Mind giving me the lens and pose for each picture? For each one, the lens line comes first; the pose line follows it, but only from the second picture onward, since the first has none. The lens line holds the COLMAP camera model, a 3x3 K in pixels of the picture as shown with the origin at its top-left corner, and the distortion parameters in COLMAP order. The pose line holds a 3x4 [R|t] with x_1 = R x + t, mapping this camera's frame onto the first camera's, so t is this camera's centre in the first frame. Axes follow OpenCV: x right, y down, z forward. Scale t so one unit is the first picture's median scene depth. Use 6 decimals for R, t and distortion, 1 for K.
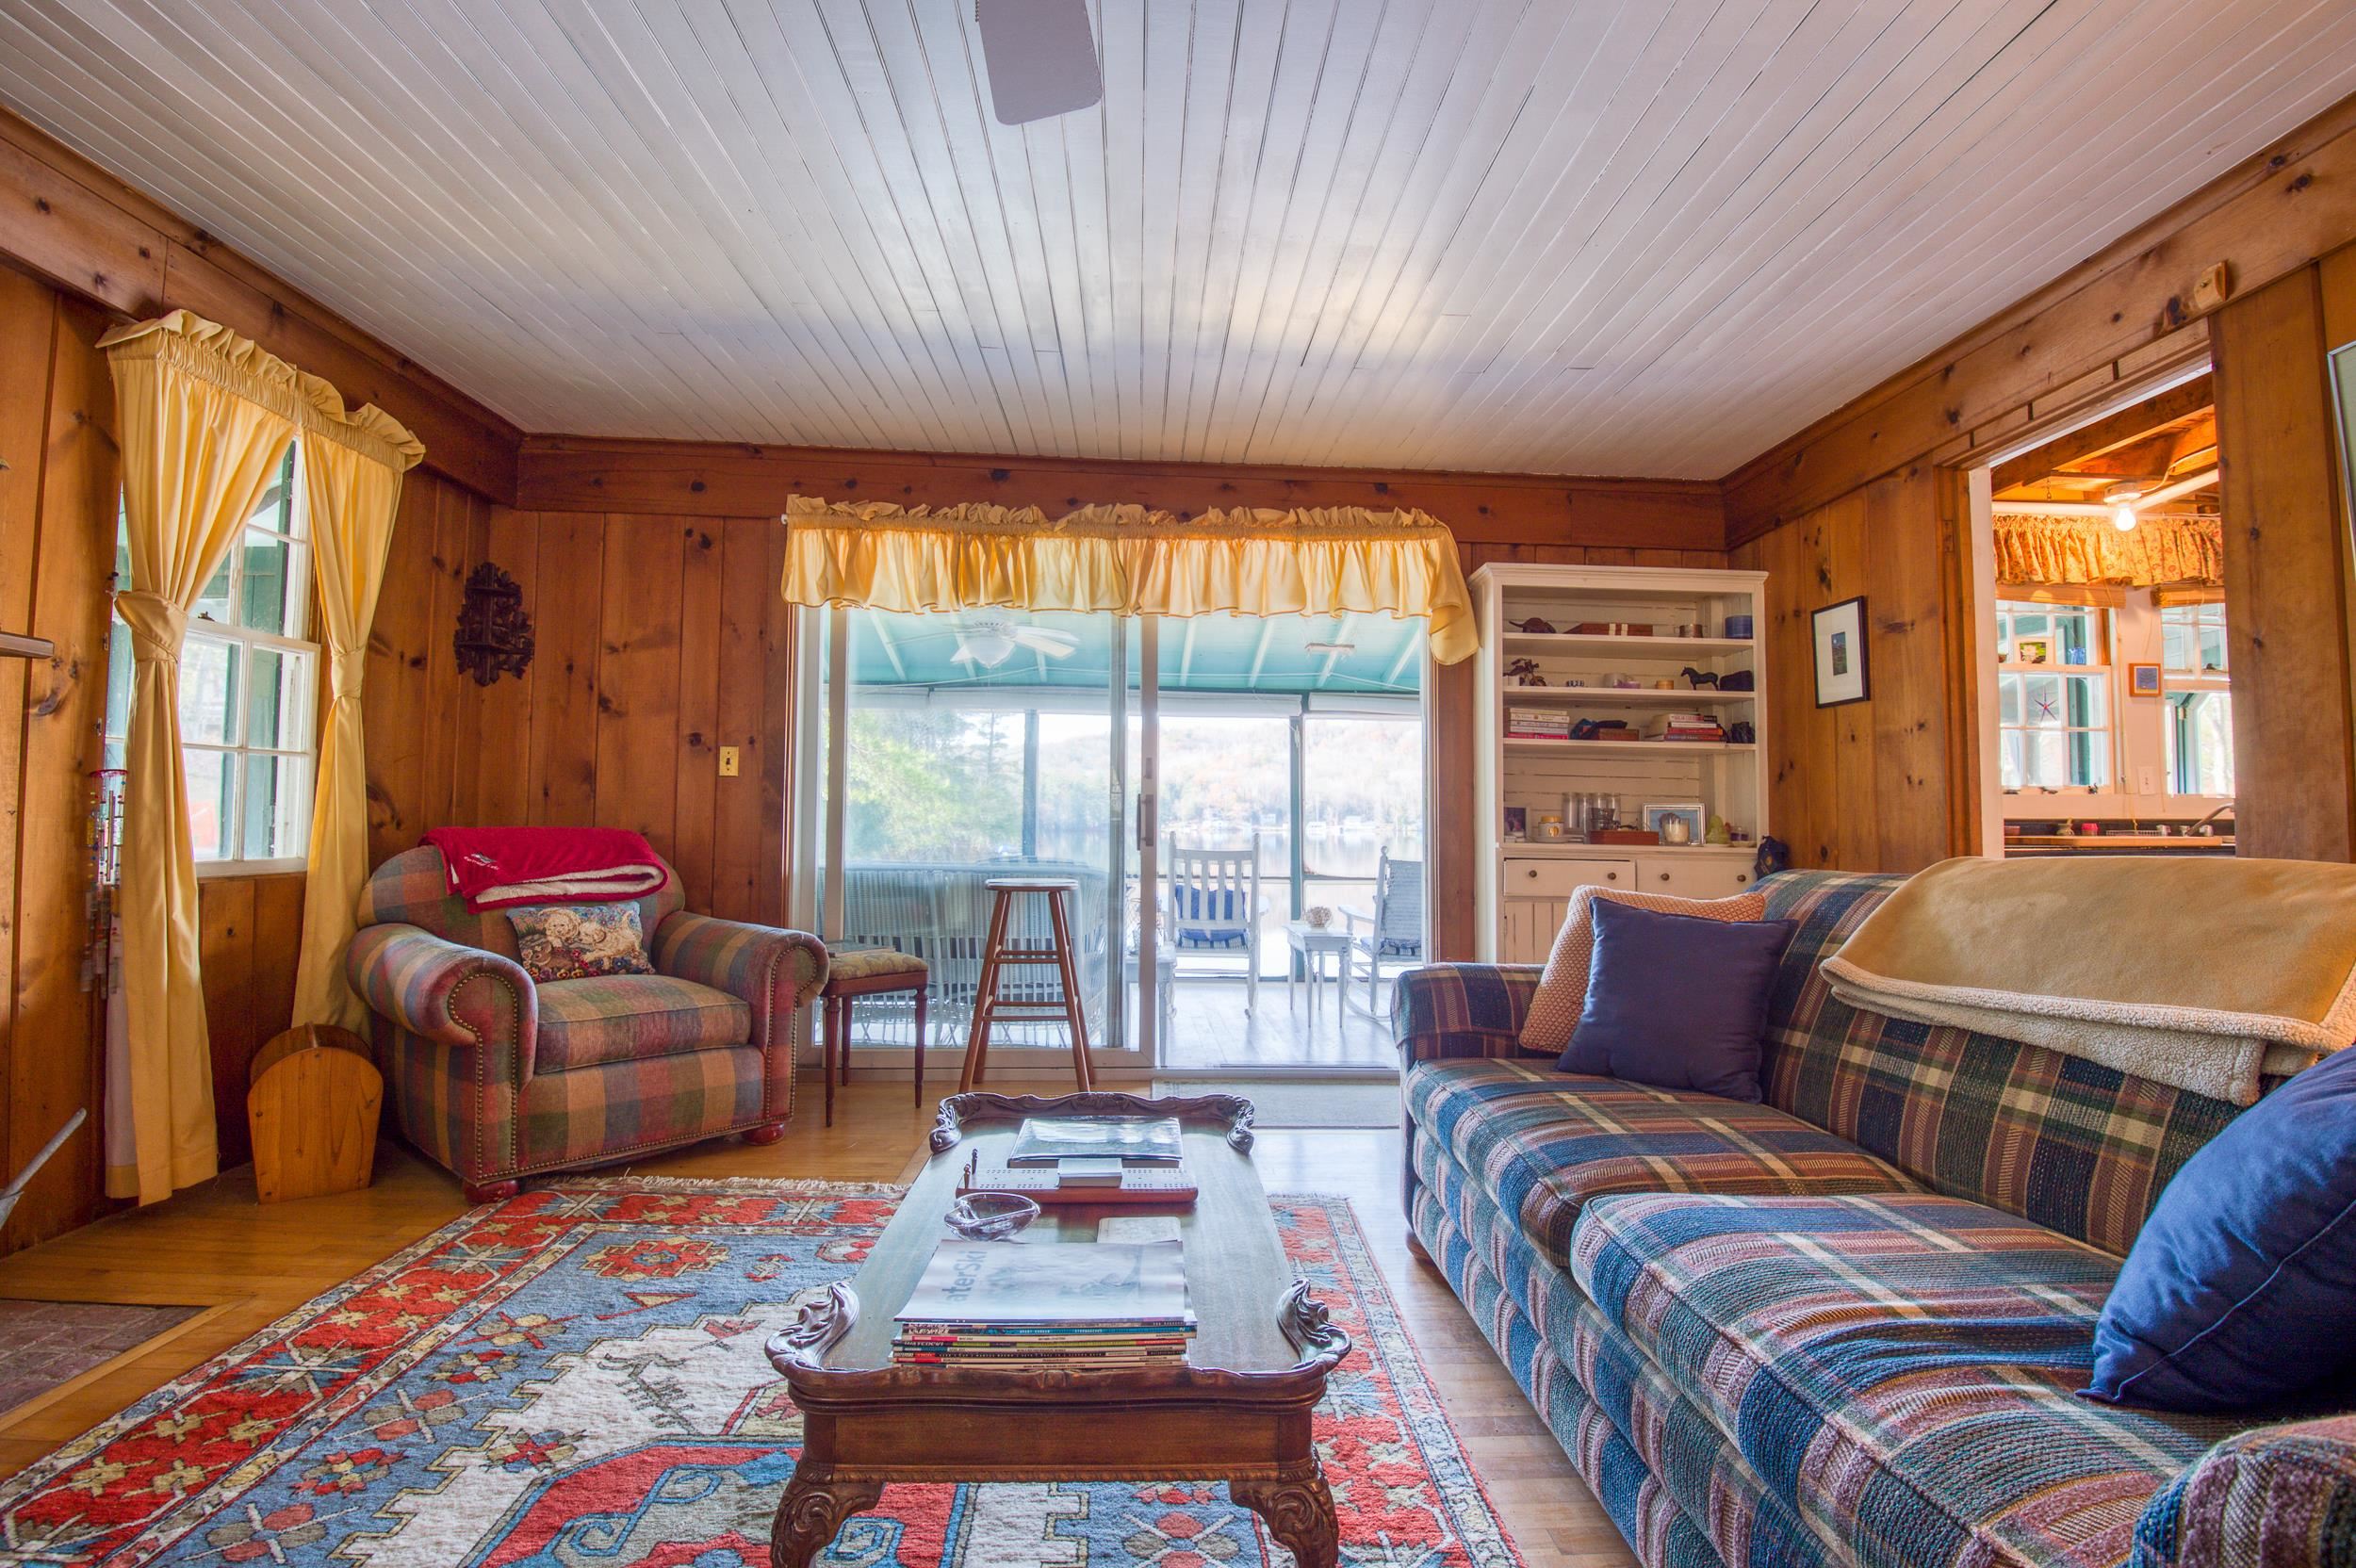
lens RADIAL K [[1086.3, 0, 1185.5], [0, 1086.3, 778.7], [0, 0, 1]] dist [-0.022722, -0.009843]
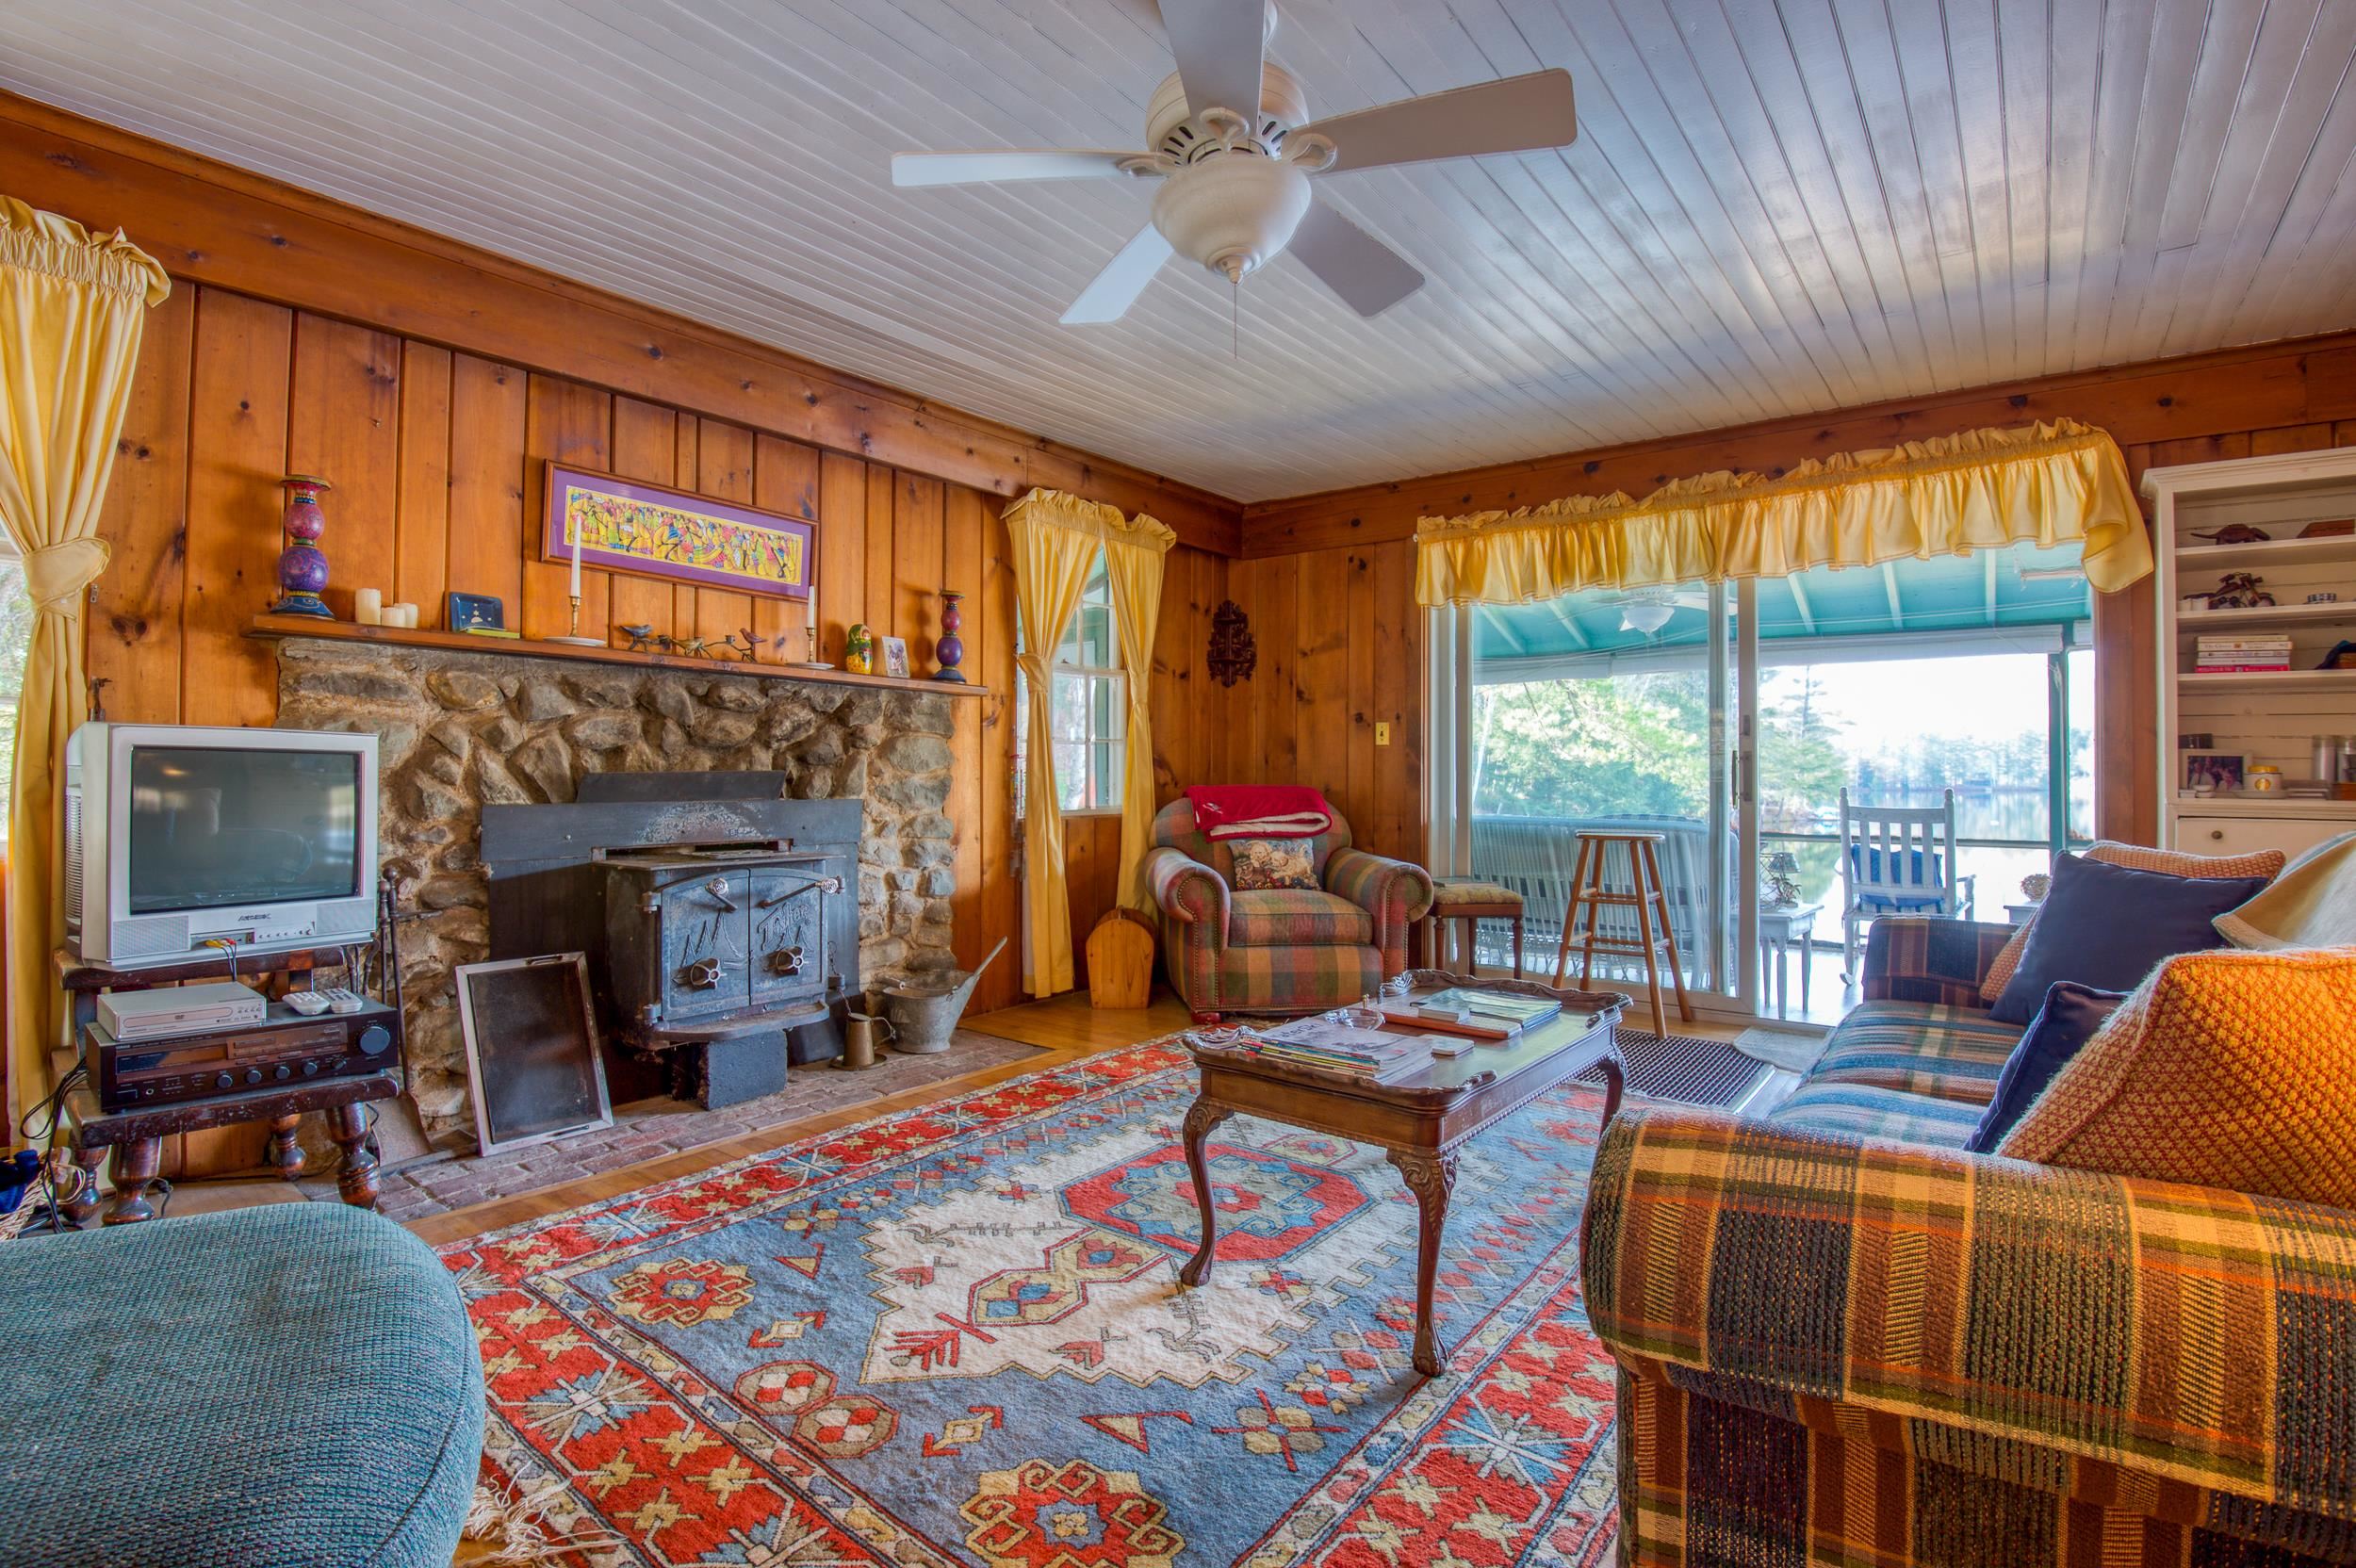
lens RADIAL K [[1086.3, 0, 1171.9], [0, 1086.3, 790.3], [0, 0, 1]] dist [-0.022722, -0.009843]
pose [[0.748992, -0.002484, -0.662574, 0.257382], [0.033013, 0.998891, 0.033573, -0.000883], [0.661756, -0.047020, 0.748244, -0.142030]]
